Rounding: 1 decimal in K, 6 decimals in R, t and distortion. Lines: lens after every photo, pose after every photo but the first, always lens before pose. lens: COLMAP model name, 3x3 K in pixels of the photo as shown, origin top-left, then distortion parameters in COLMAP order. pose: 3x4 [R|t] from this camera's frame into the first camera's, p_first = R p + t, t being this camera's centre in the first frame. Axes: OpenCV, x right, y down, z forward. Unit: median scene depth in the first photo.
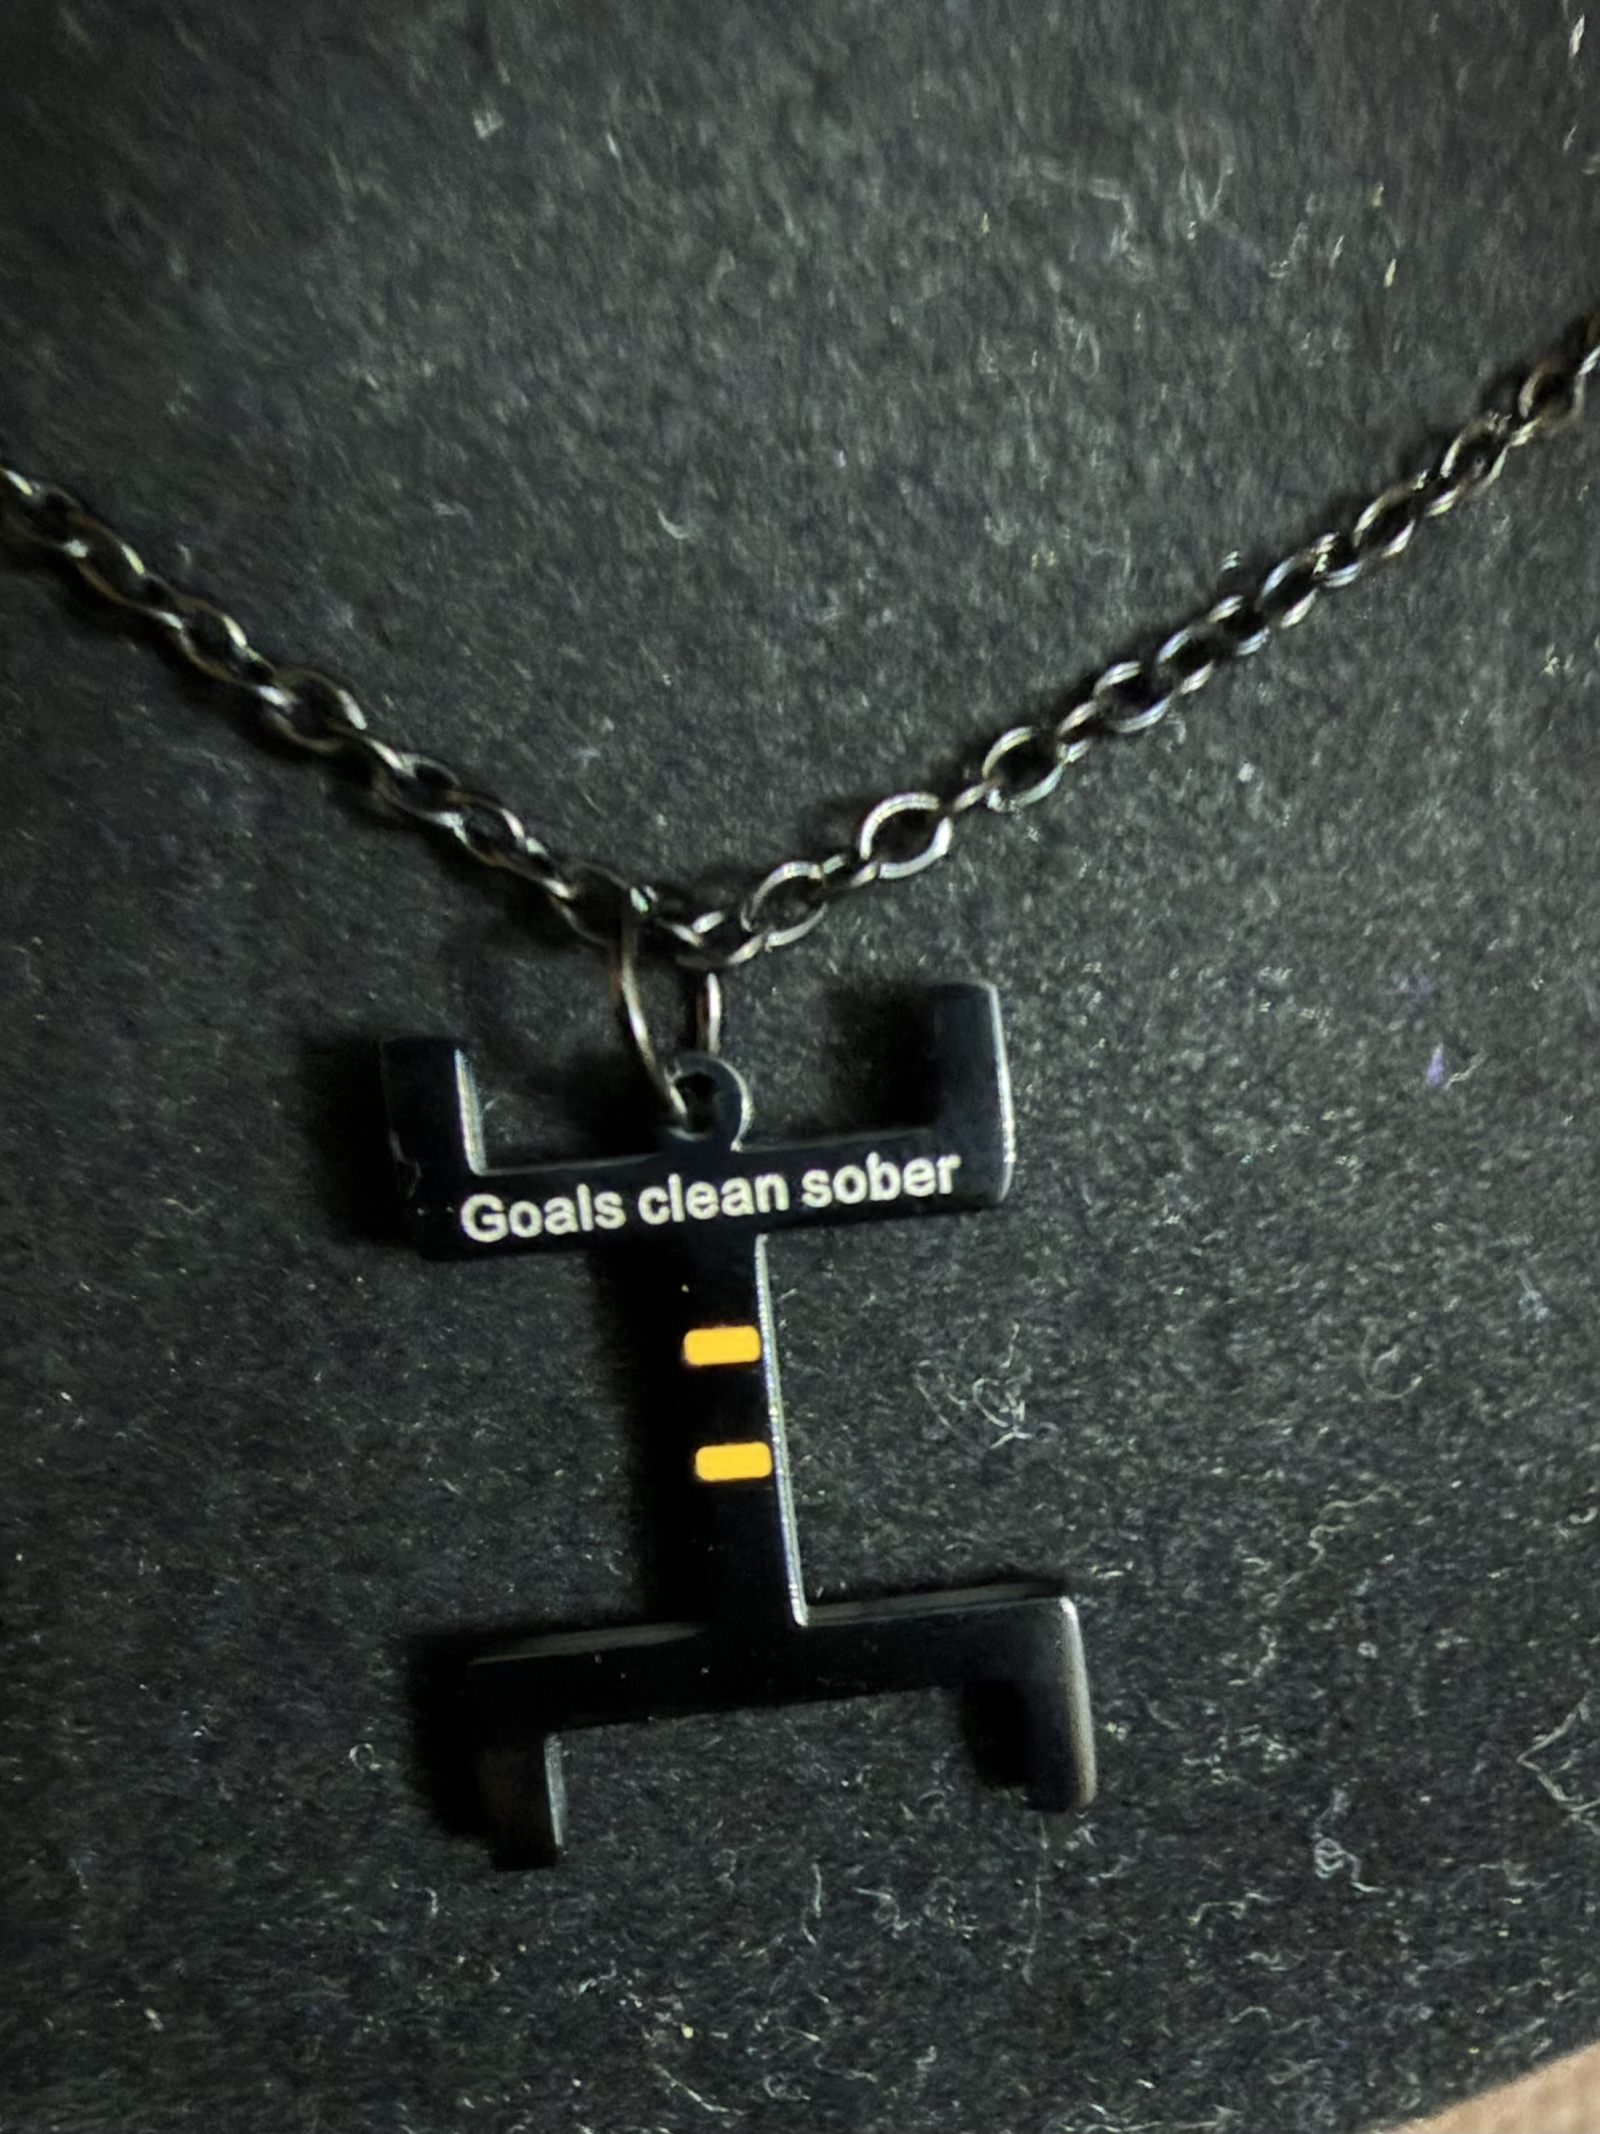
lens RADIAL K [[3042.2, 0, 600.9], [0, 3042.2, 1065.2], [0, 0, 1]] dist [-0.018700, -0.006934]
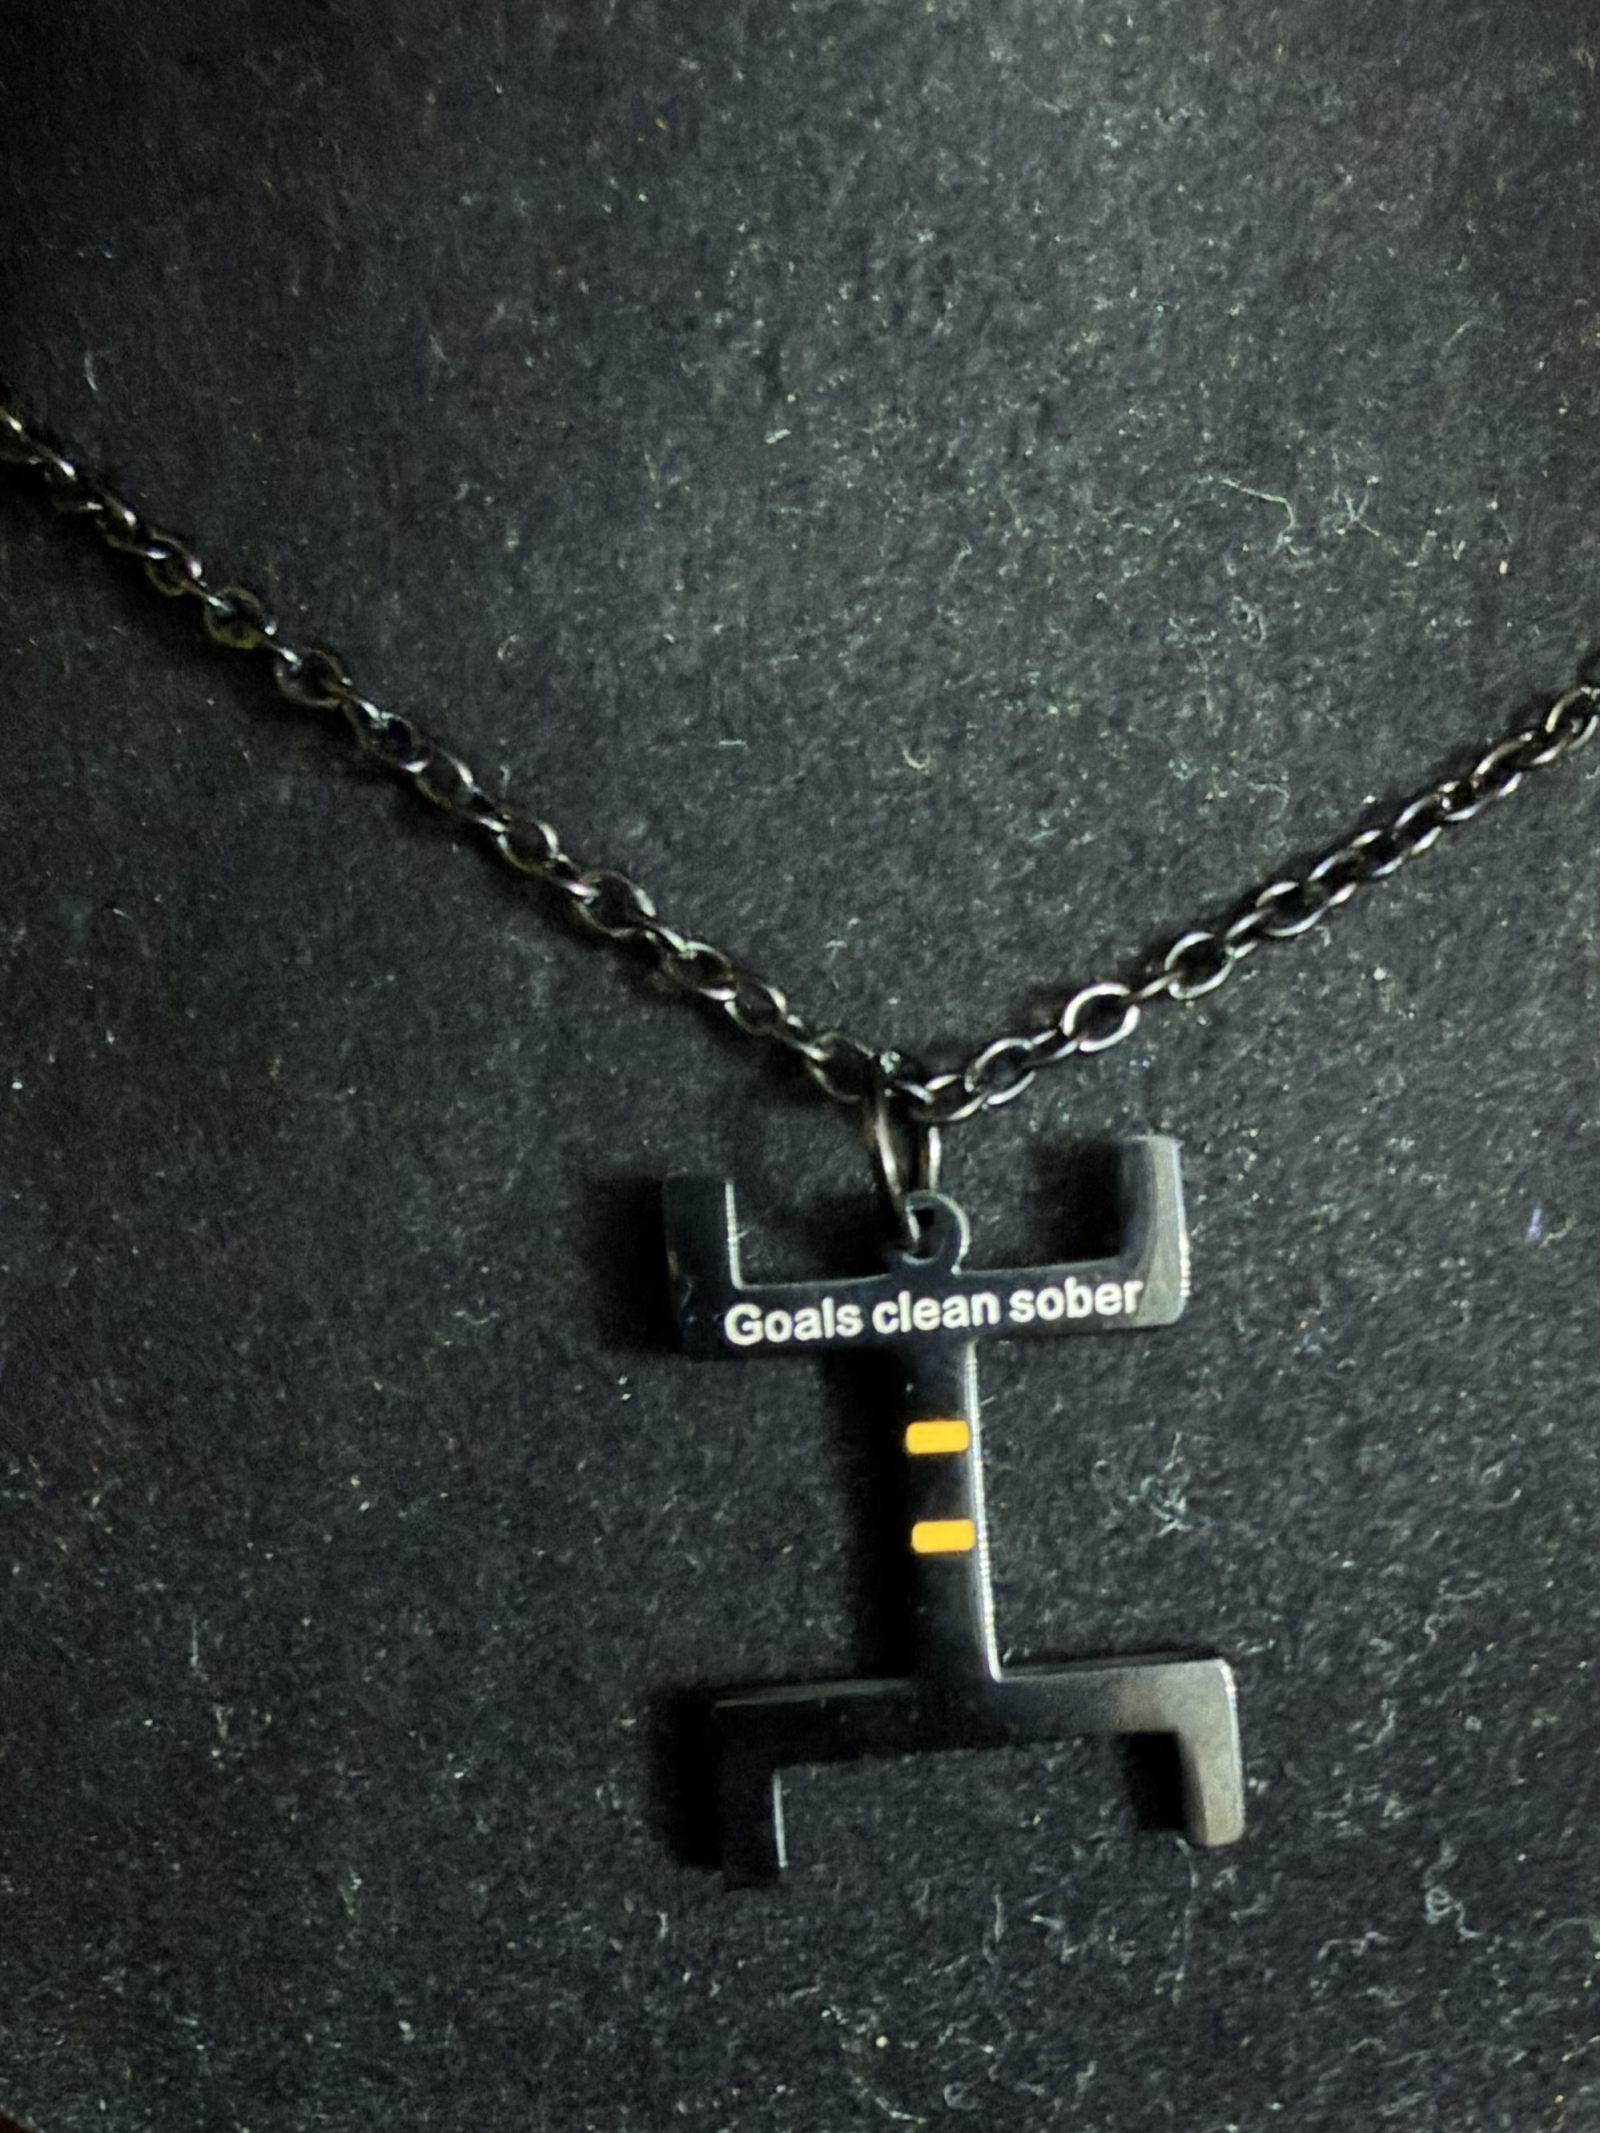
lens RADIAL K [[3040.8, 0, 601.0], [0, 3040.8, 1064.7], [0, 0, 1]] dist [-0.018700, -0.006934]
pose [[0.999393, 0.026053, -0.023107, -0.065099], [-0.027562, 0.997333, -0.067582, 0.028465], [0.021285, 0.068178, 0.997446, -0.196838]]
